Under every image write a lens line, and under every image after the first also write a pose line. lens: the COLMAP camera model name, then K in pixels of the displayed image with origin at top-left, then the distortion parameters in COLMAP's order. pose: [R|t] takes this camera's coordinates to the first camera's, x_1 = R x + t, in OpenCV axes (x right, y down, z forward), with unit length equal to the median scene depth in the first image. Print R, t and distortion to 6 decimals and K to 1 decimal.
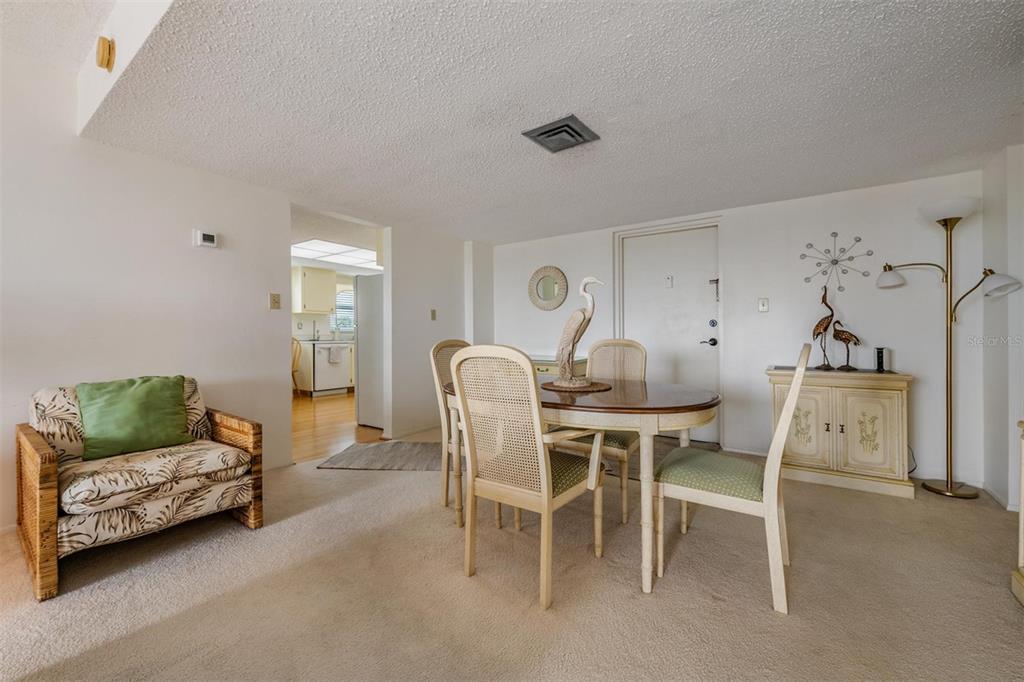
lens RADIAL K [[402.9, 0, 514.1], [0, 402.9, 341.6], [0, 0, 1]] dist [-0.001386, -0.000771]
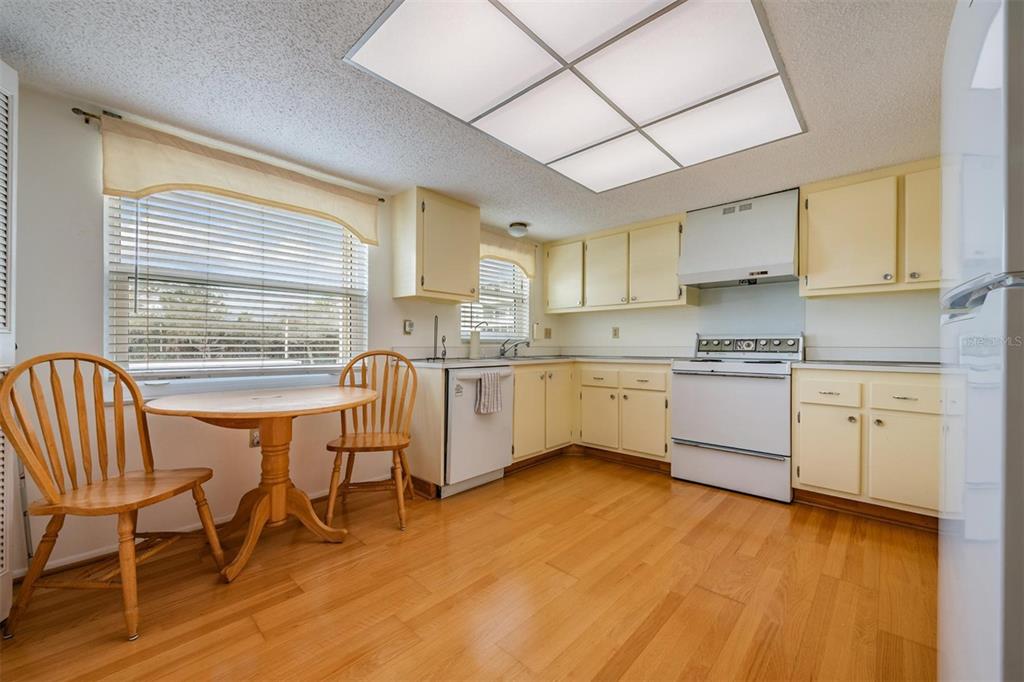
lens RADIAL K [[402.9, 0, 514.1], [0, 402.9, 341.6], [0, 0, 1]] dist [-0.001386, -0.000771]
pose [[0.990464, 0.001471, -0.137762, -0.365686], [-0.004260, 0.999792, -0.019950, -0.015006], [0.137704, 0.020347, 0.990264, 0.592159]]
